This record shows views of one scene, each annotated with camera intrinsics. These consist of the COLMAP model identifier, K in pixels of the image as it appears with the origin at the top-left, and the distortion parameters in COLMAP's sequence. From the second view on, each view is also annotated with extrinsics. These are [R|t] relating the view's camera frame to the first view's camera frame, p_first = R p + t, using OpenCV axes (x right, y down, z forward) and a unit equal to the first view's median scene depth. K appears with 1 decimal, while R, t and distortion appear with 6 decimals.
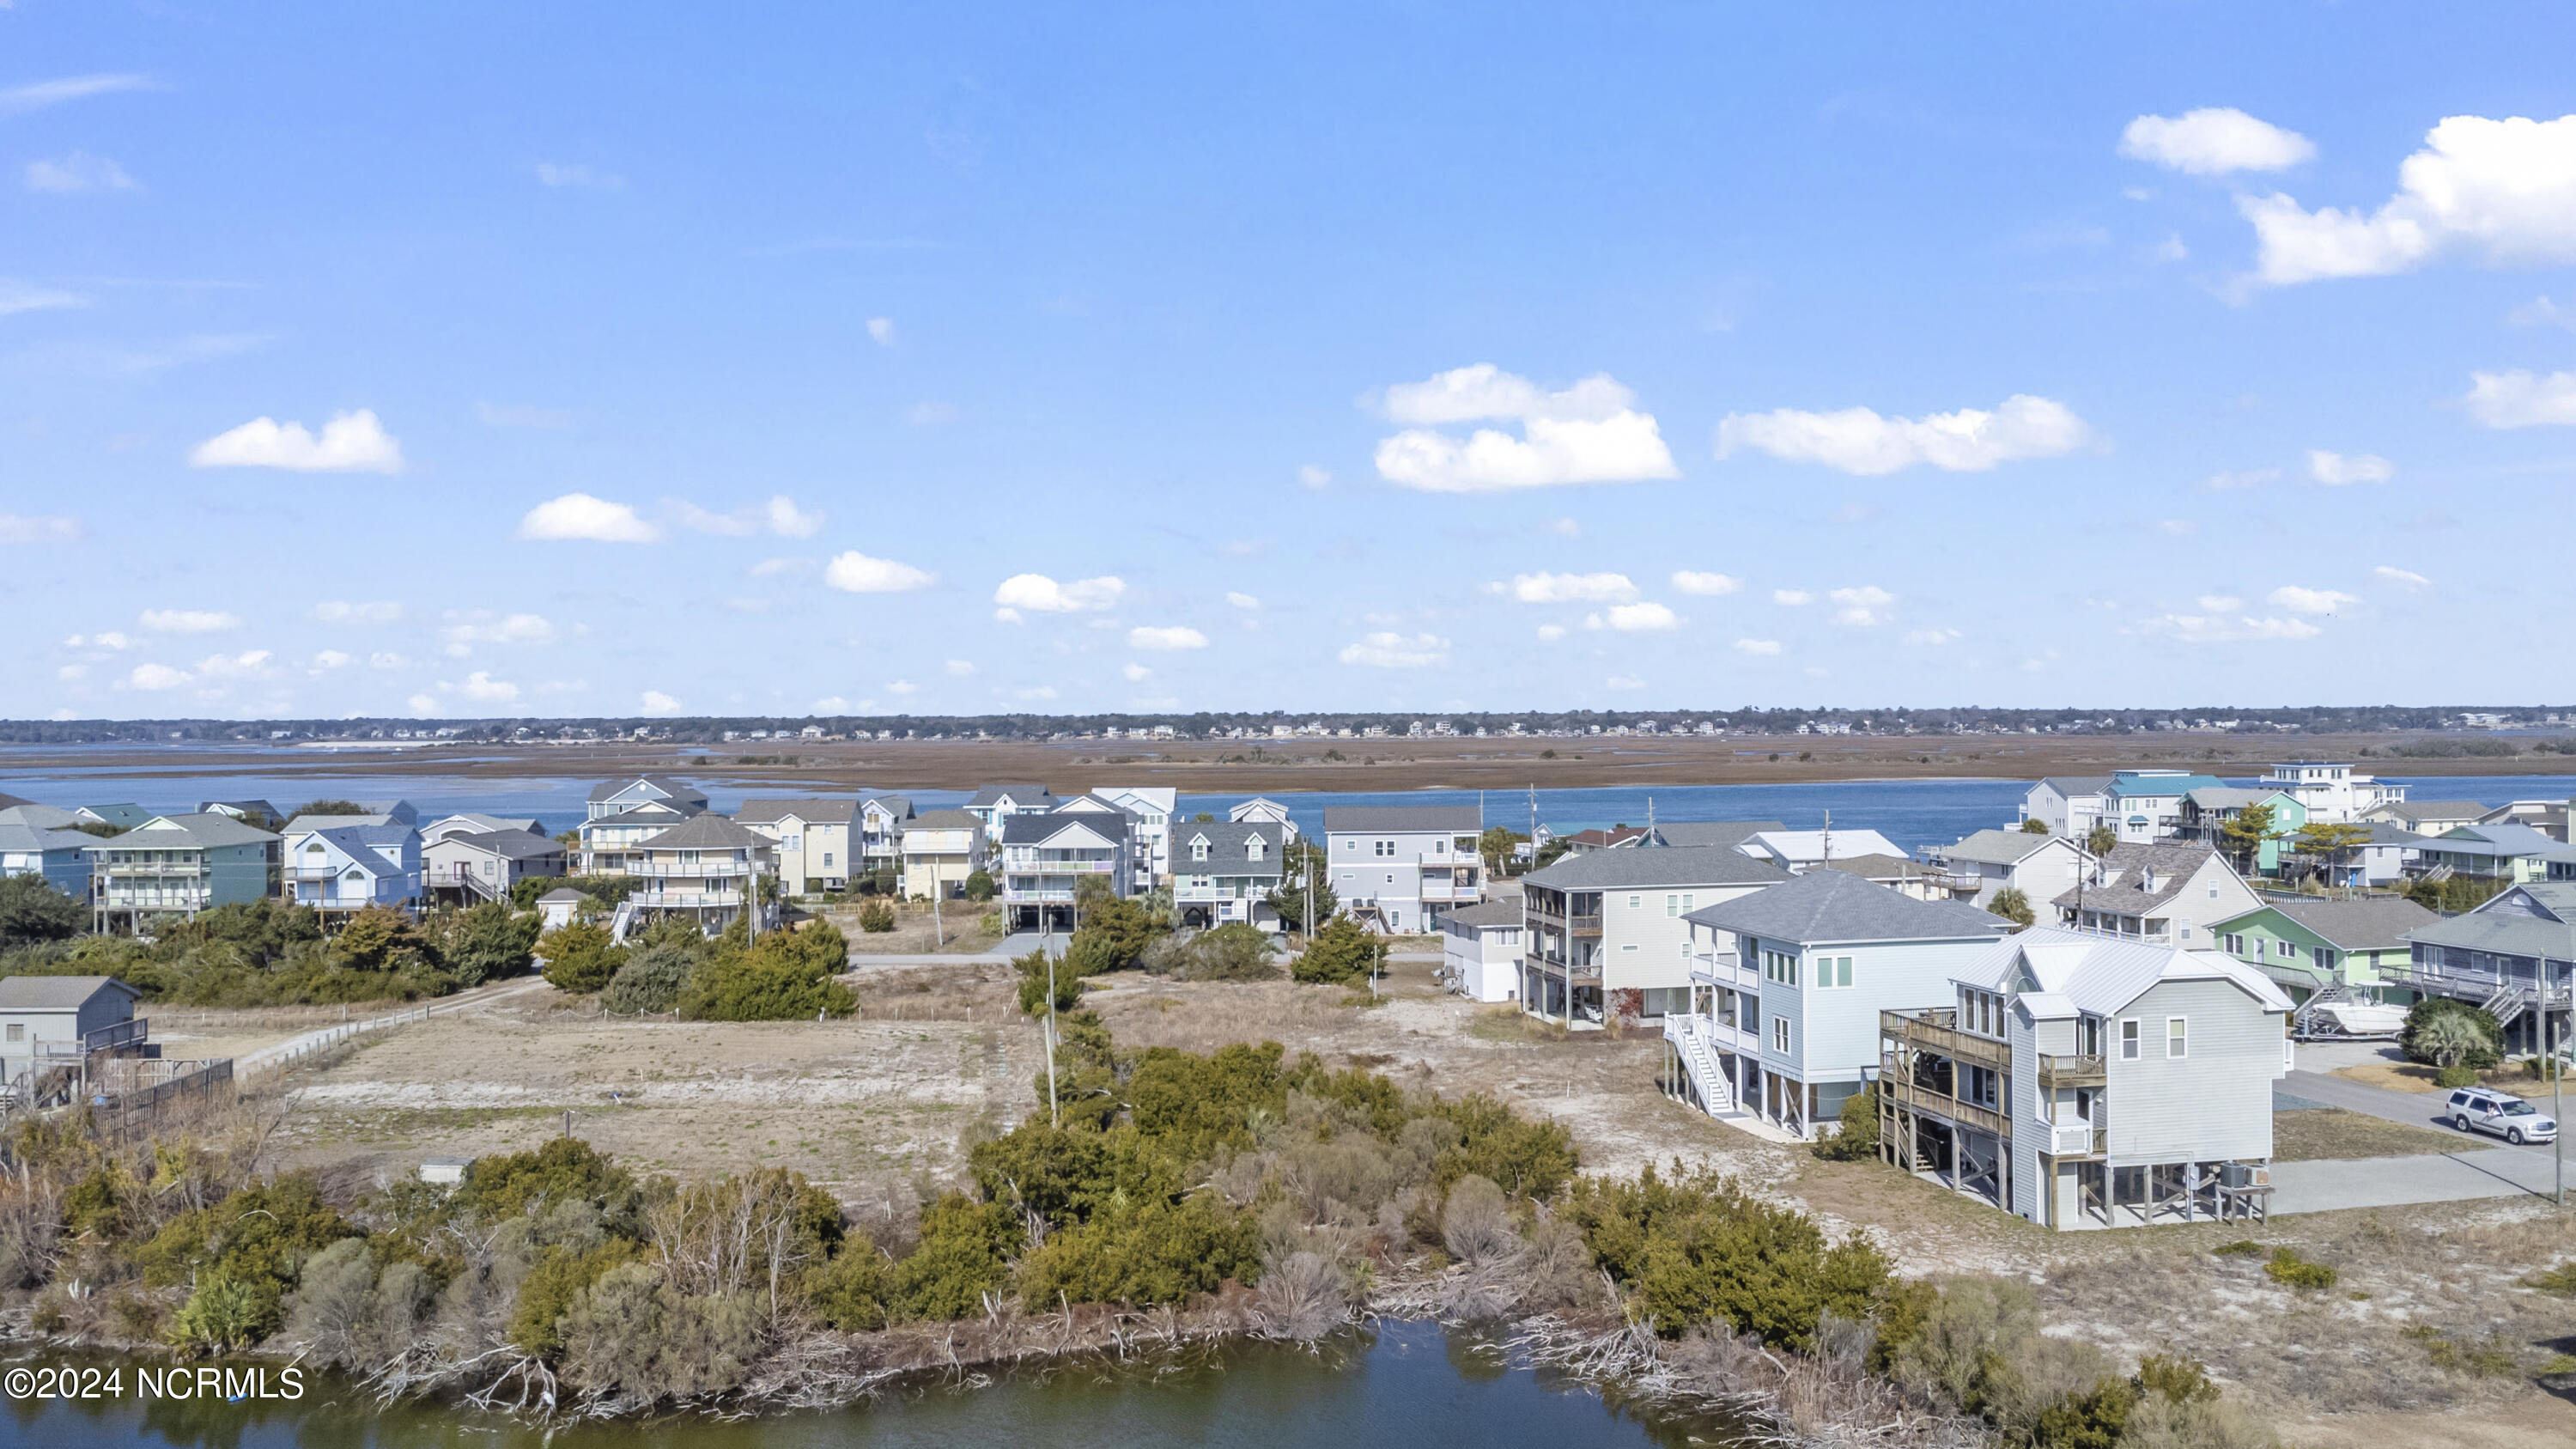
lens RADIAL K [[1950.8, 0, 1291.9], [0, 1950.8, 772.9], [0, 0, 1]] dist [-0.000514, -0.000435]
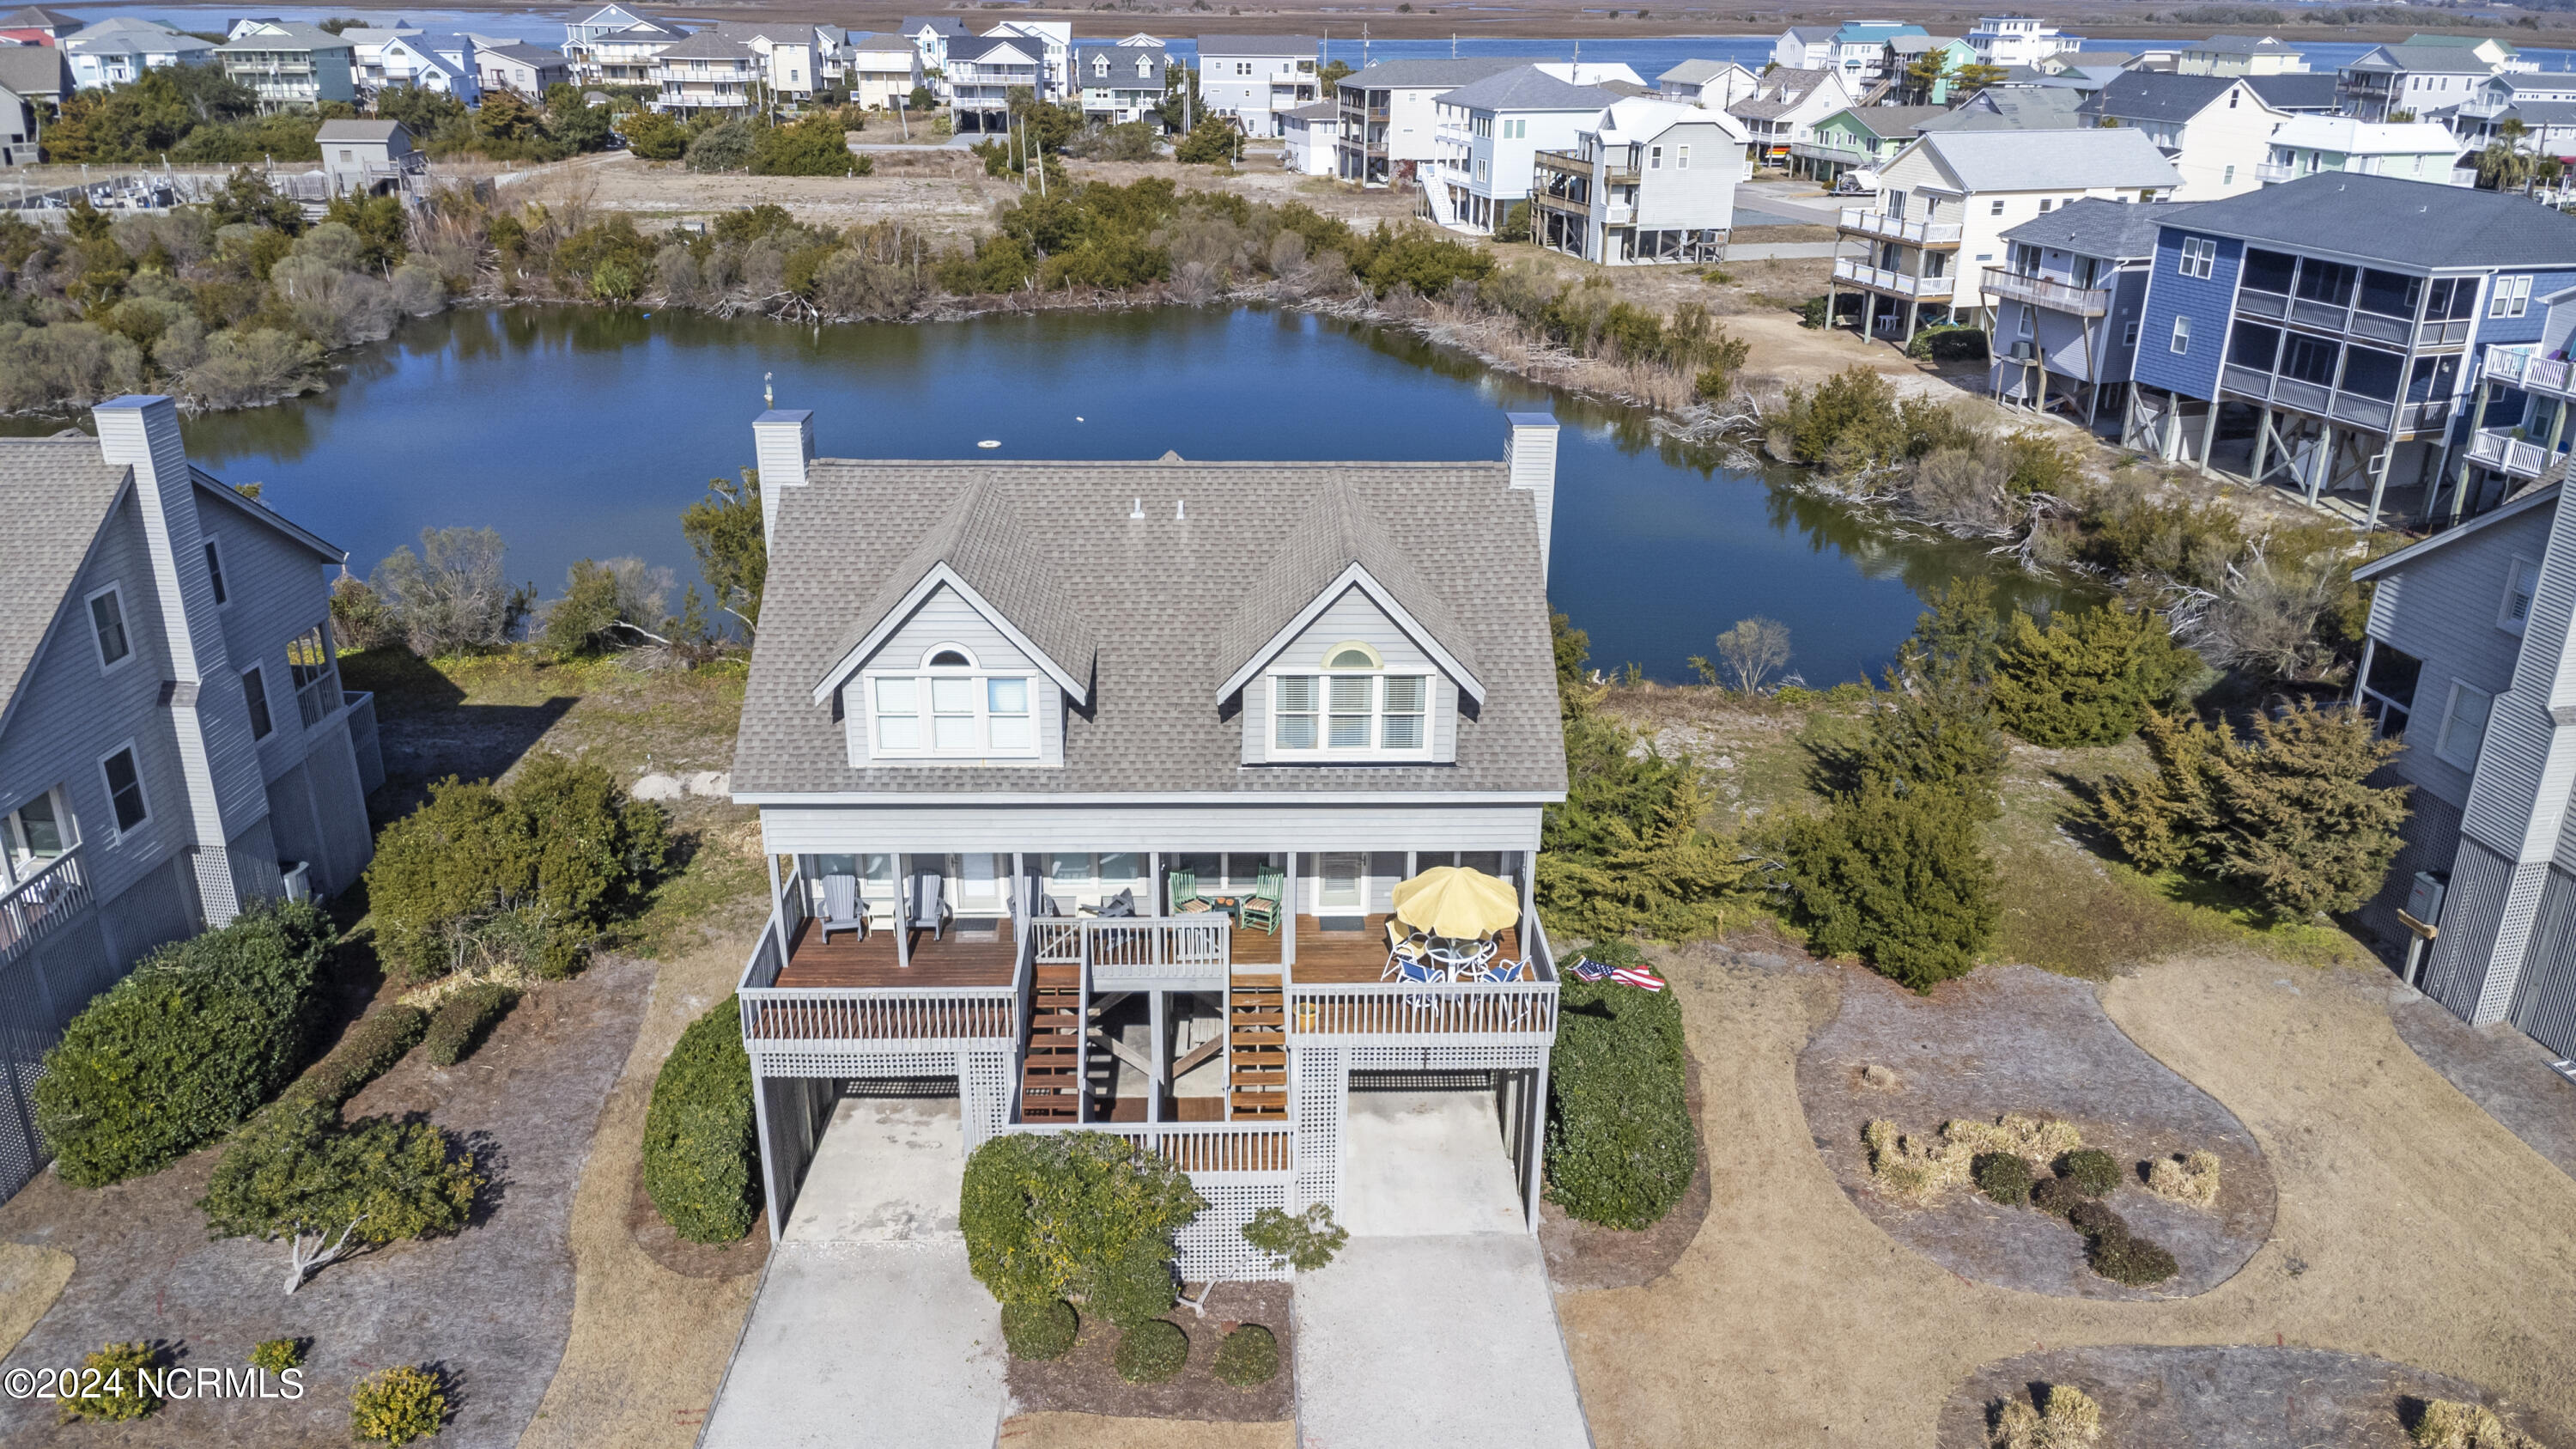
lens RADIAL K [[1833.8, 0, 1288.0], [0, 1833.8, 724.5], [0, 0, 1]] dist [0.045199, -0.063964]
pose [[0.997637, -0.007114, 0.068329, -0.011795], [-0.017450, 0.935761, 0.352202, 0.016424], [-0.066445, -0.352562, 0.933427, -0.349704]]
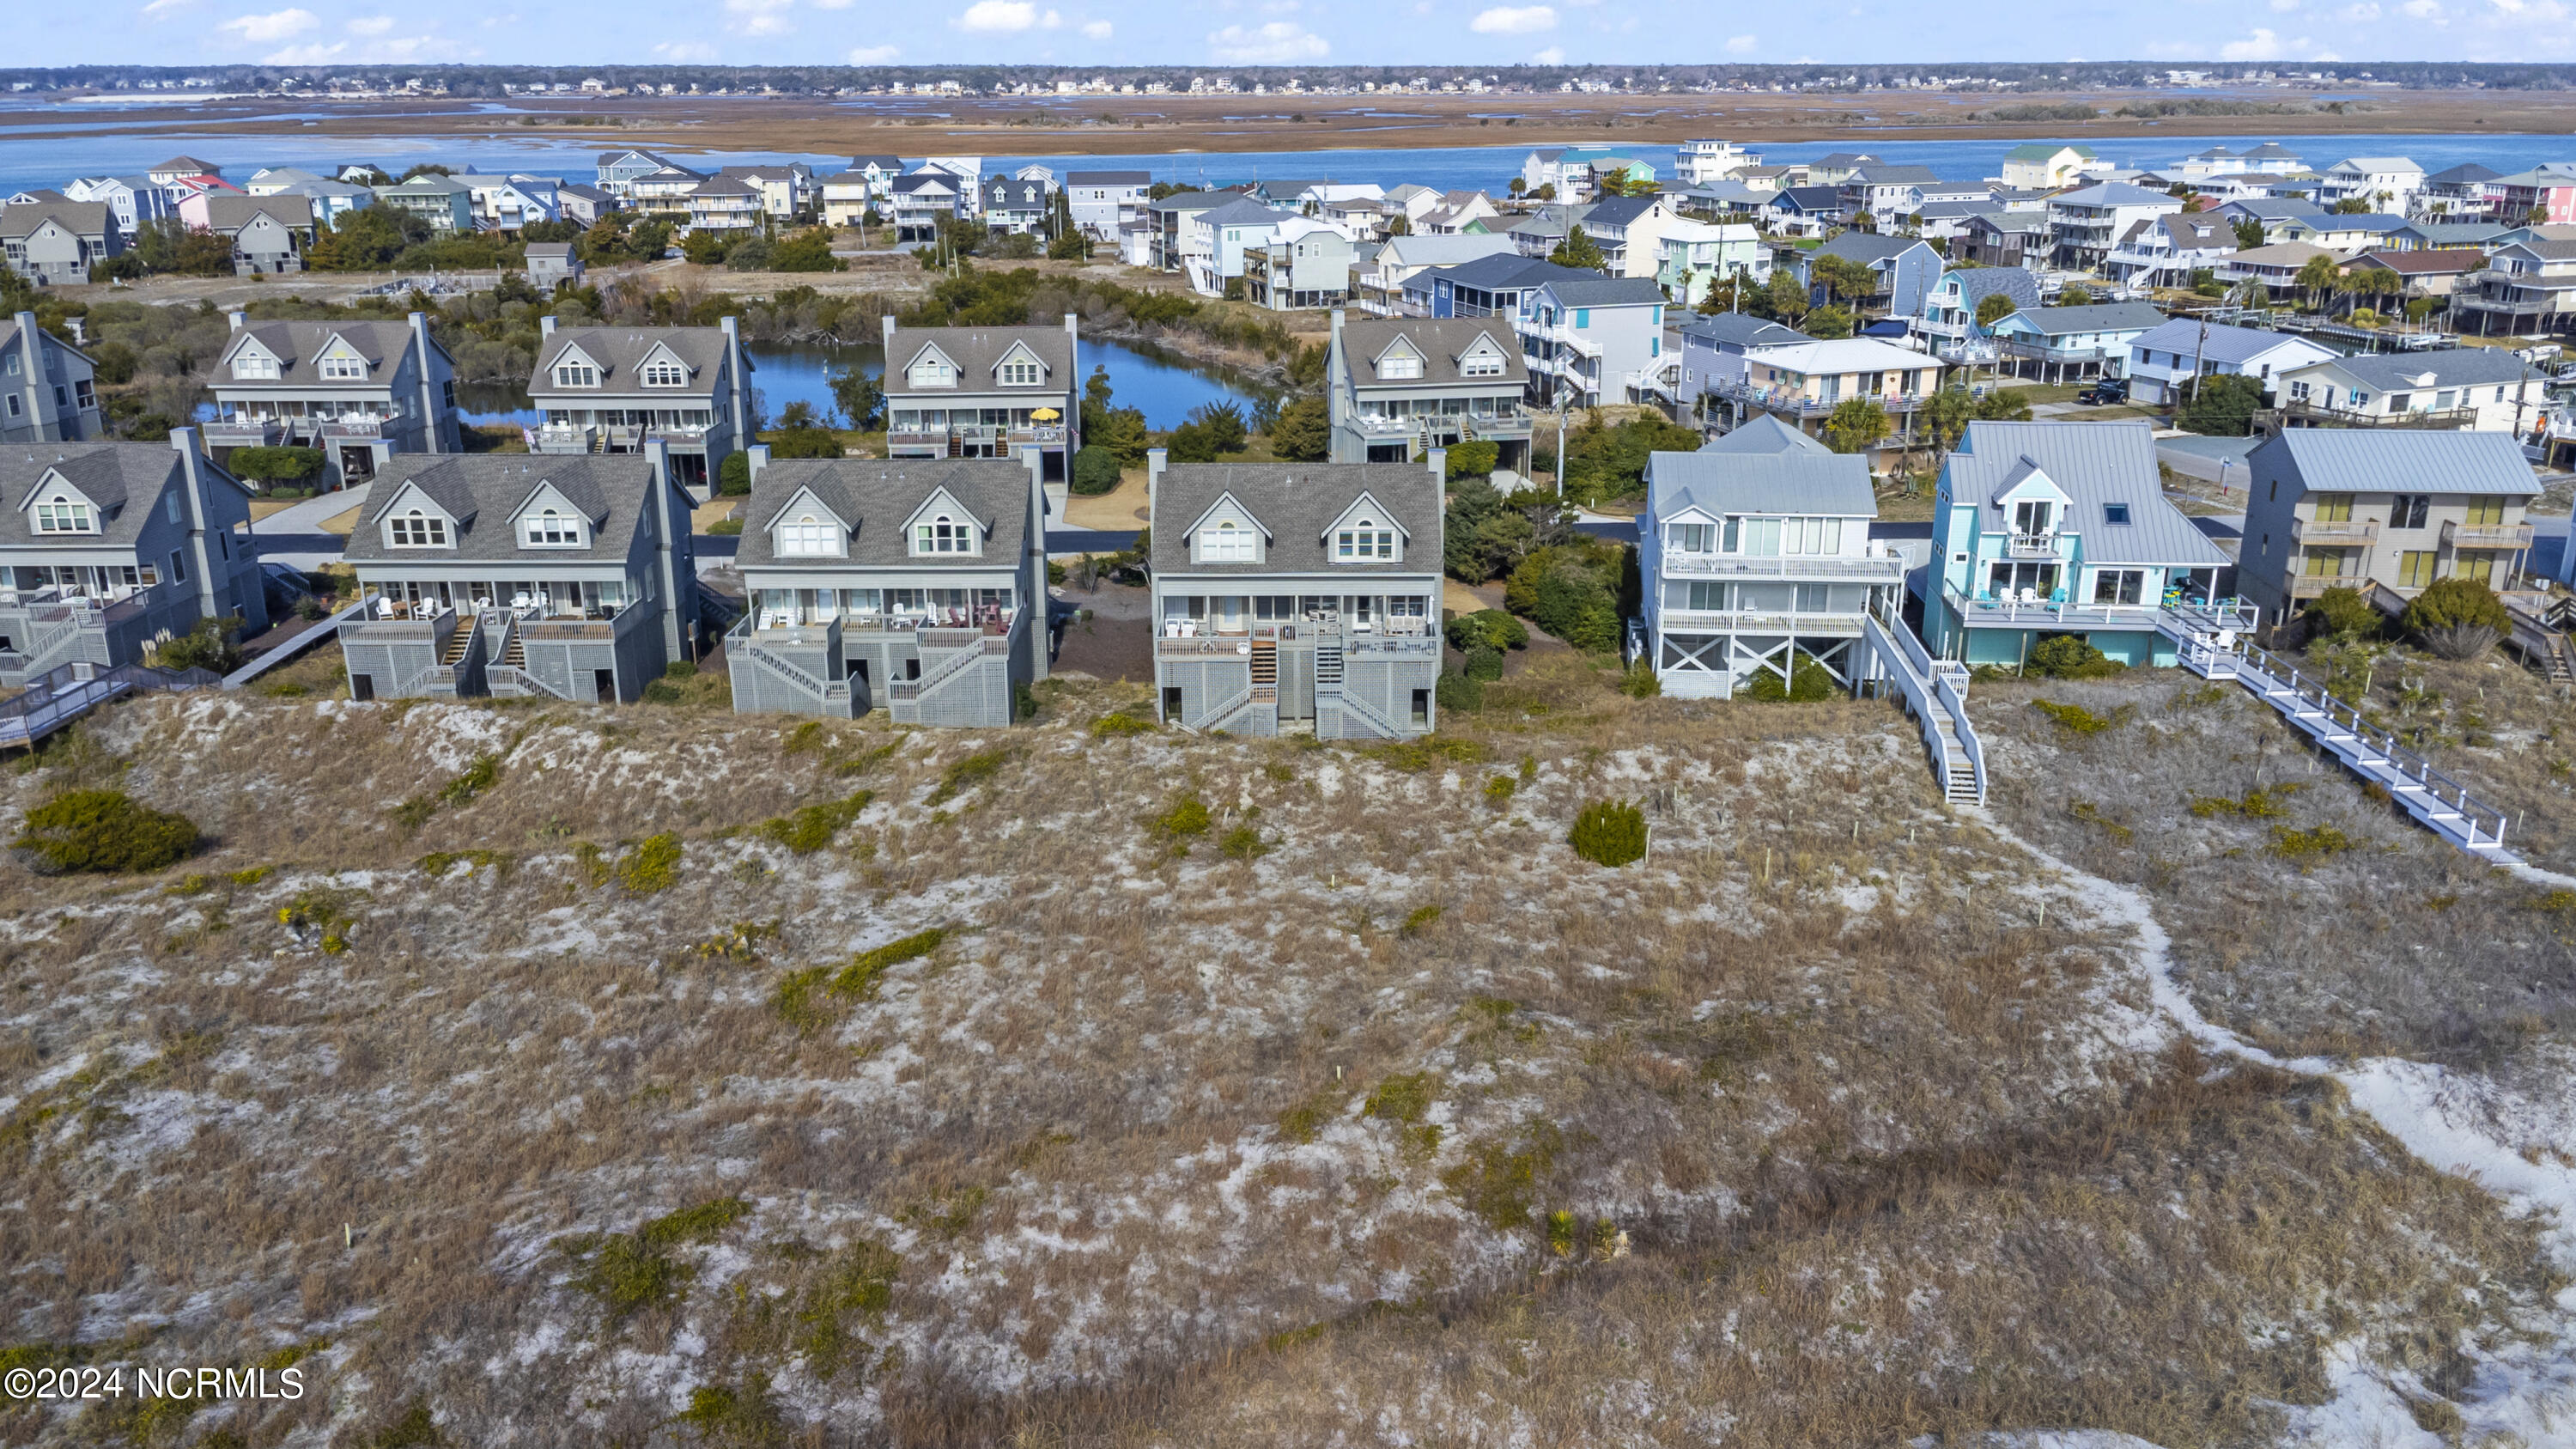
lens RADIAL K [[1944.2, 0, 1288.0], [0, 1944.2, 724.5], [0, 0, 1]] dist [0.017165, 0.002855]
pose [[0.995001, -0.028278, 0.095781, 0.038978], [-0.001094, 0.955931, 0.293590, -0.027495], [-0.099863, -0.292227, 0.951121, -1.078304]]
